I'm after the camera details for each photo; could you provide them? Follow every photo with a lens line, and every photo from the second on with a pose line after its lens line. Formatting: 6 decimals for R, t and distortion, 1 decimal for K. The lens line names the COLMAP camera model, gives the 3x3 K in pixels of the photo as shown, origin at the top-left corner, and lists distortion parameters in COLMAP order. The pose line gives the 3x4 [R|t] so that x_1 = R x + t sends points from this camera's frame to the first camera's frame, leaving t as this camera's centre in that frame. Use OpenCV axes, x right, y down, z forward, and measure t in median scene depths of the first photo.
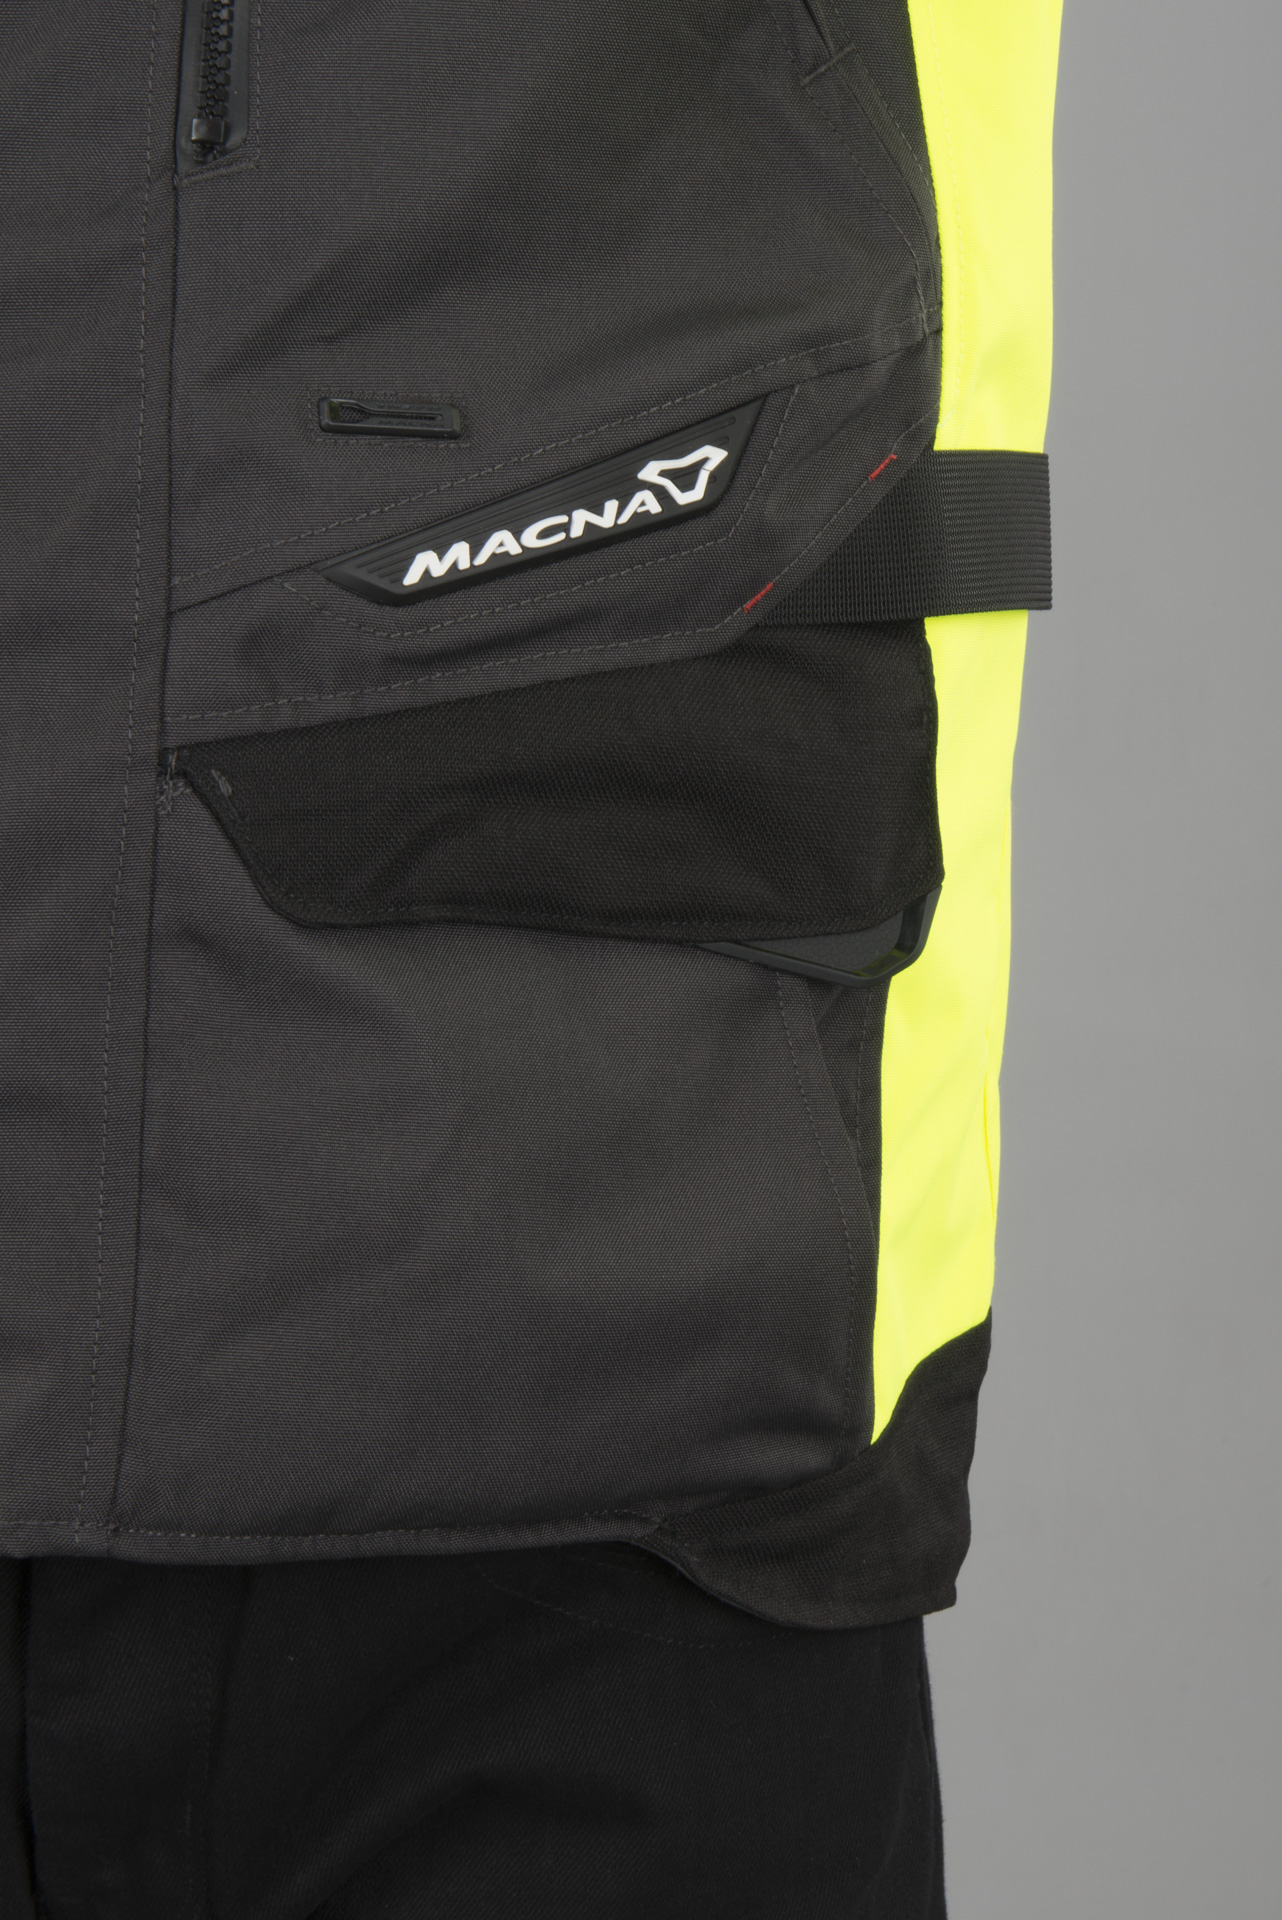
lens RADIAL K [[4371.2, 0, 641.0], [0, 4371.2, 960.0], [0, 0, 1]] dist [0.082929, 0.005697]
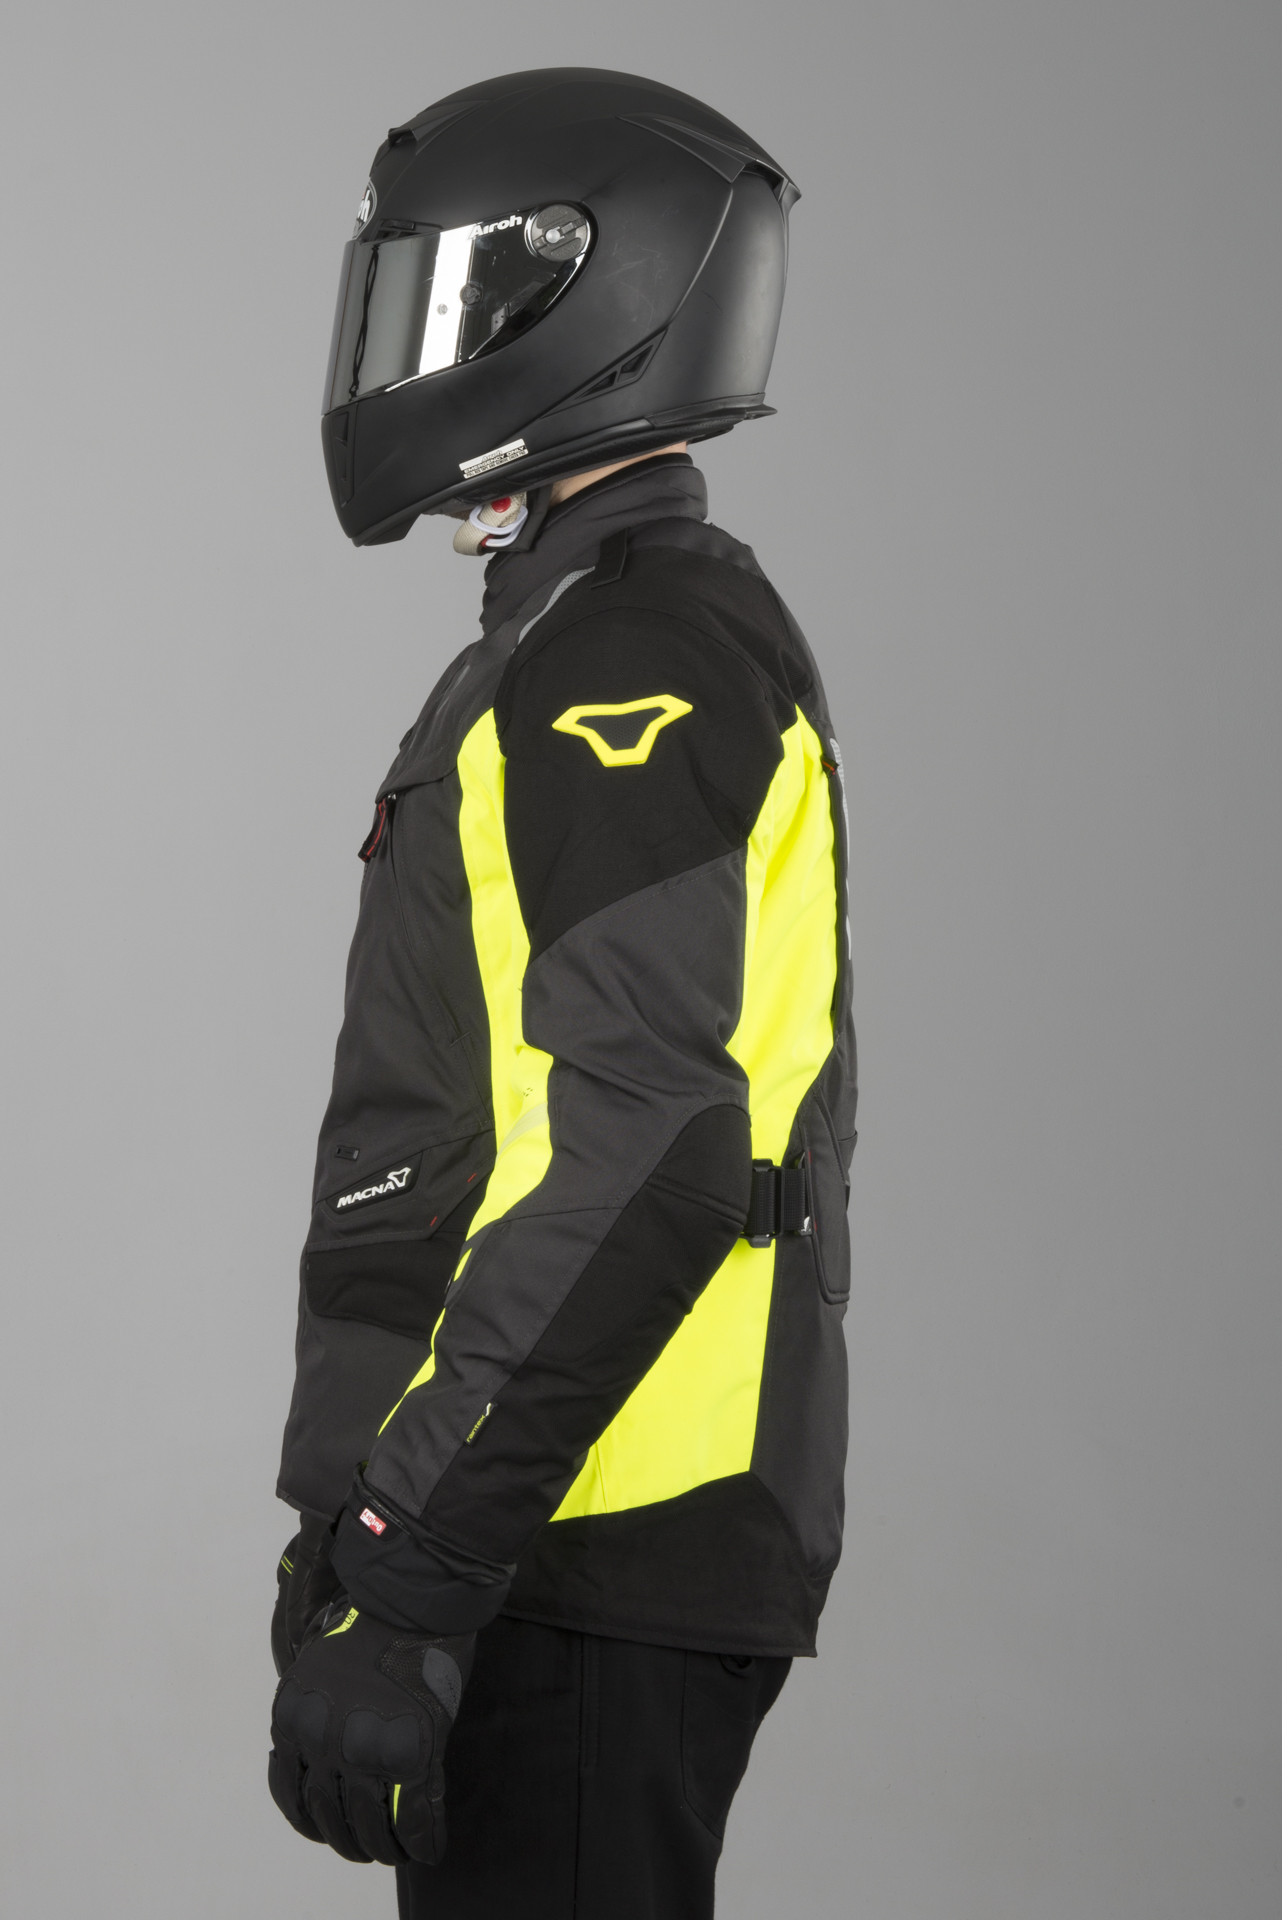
lens RADIAL K [[3849.2, 0, 641.0], [0, 3849.2, 960.0], [0, 0, 1]] dist [0.045216, 0.029843]
pose [[0.240906, 0.030522, -0.970068, 2.562021], [-0.058442, 0.998148, 0.016892, -0.310808], [0.968787, 0.052624, 0.242244, 0.528156]]
